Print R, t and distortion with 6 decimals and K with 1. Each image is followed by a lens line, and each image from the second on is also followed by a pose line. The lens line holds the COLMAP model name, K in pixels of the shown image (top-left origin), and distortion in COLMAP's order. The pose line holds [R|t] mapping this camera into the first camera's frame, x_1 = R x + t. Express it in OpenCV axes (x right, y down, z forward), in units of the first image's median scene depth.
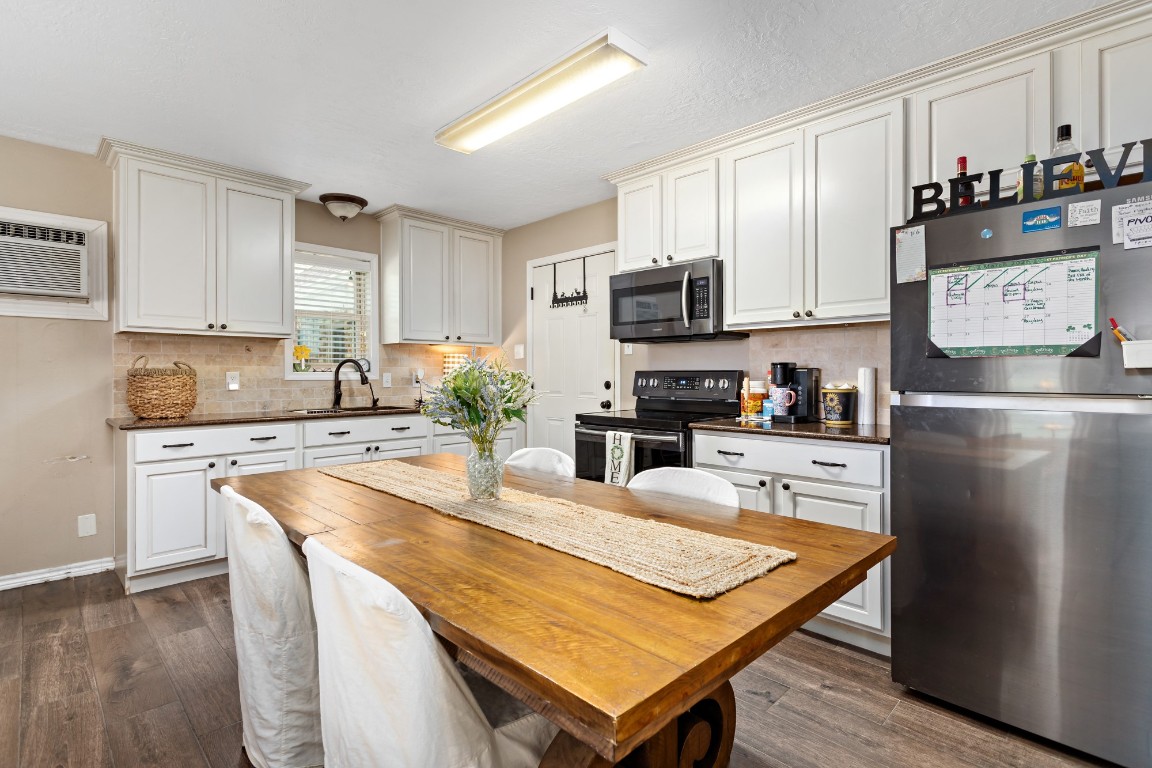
lens RADIAL K [[549.0, 0, 574.7], [0, 549.0, 377.6], [0, 0, 1]] dist [-0.002143, -0.000285]
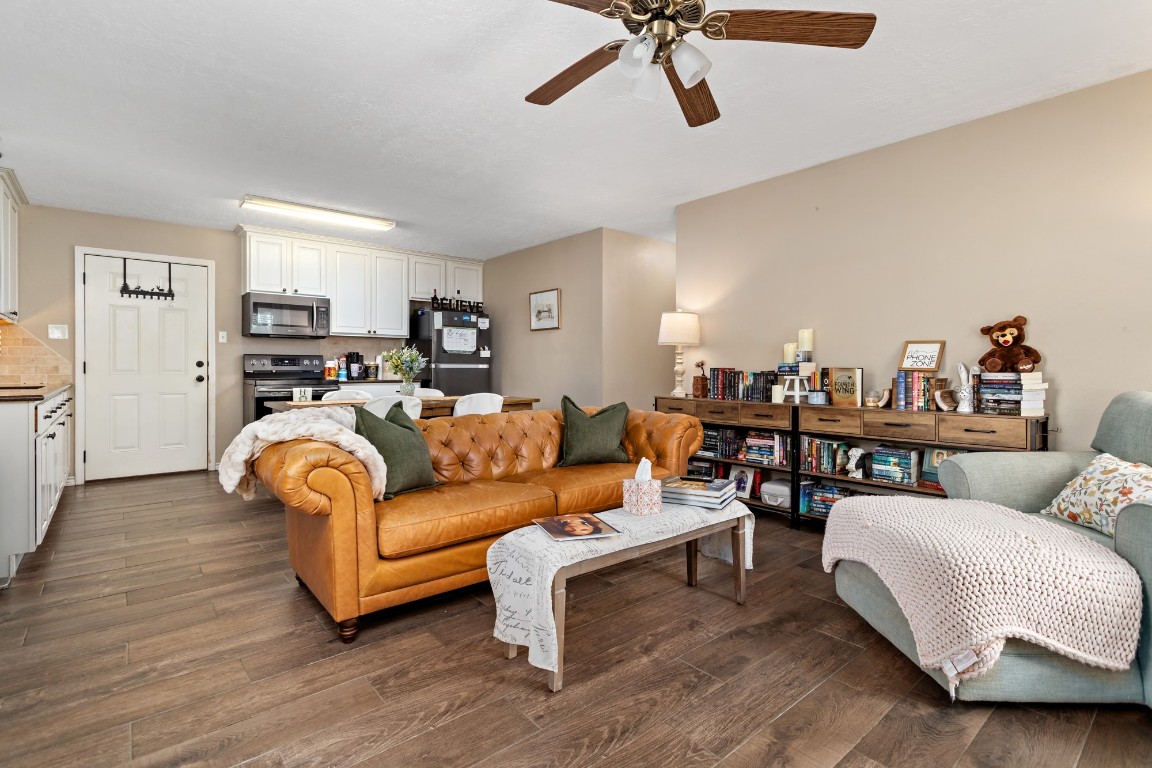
lens RADIAL K [[549.0, 0, 574.9], [0, 549.0, 376.4], [0, 0, 1]] dist [-0.002143, -0.000285]
pose [[0.080016, -0.014678, 0.996685, -1.540632], [0.005516, 0.999883, 0.014282, 0.037505], [-0.996778, 0.004355, 0.080088, -0.033949]]
